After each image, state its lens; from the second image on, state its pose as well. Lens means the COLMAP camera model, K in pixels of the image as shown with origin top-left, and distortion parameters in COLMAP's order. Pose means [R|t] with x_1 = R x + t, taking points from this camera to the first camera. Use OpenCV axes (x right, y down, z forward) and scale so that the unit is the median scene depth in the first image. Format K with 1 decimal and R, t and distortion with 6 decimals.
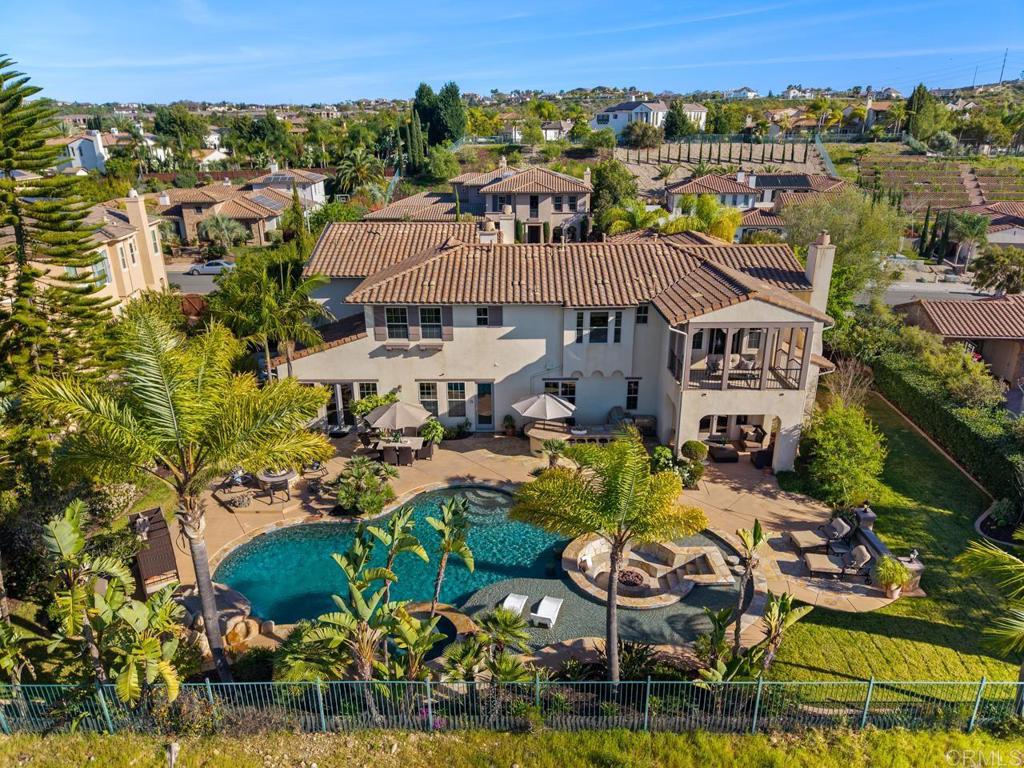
lens RADIAL K [[674.5, 0, 512.0], [0, 674.5, 384.0], [0, 0, 1]] dist [-0.000990, -0.004468]
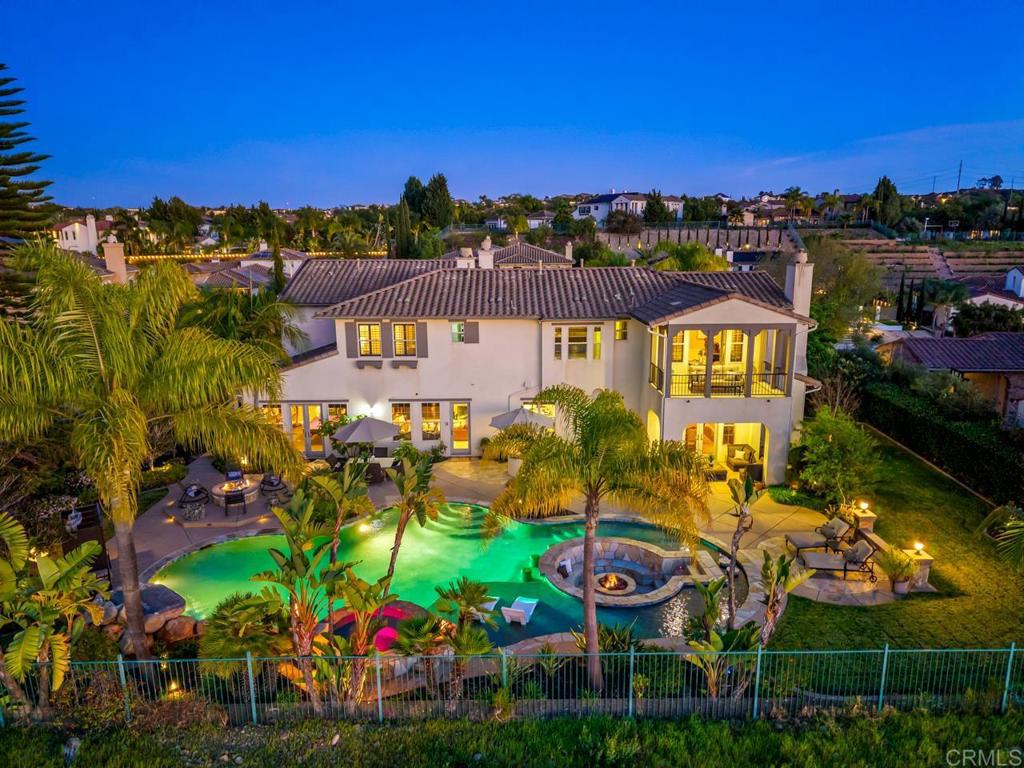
lens RADIAL K [[667.1, 0, 511.9], [0, 667.1, 400.0], [0, 0, 1]] dist [0.022247, -0.029914]
pose [[0.999870, -0.002125, 0.015994, 0.017777], [0.004173, 0.991620, -0.129119, 0.115177], [-0.015586, 0.129169, 0.991500, 0.053244]]
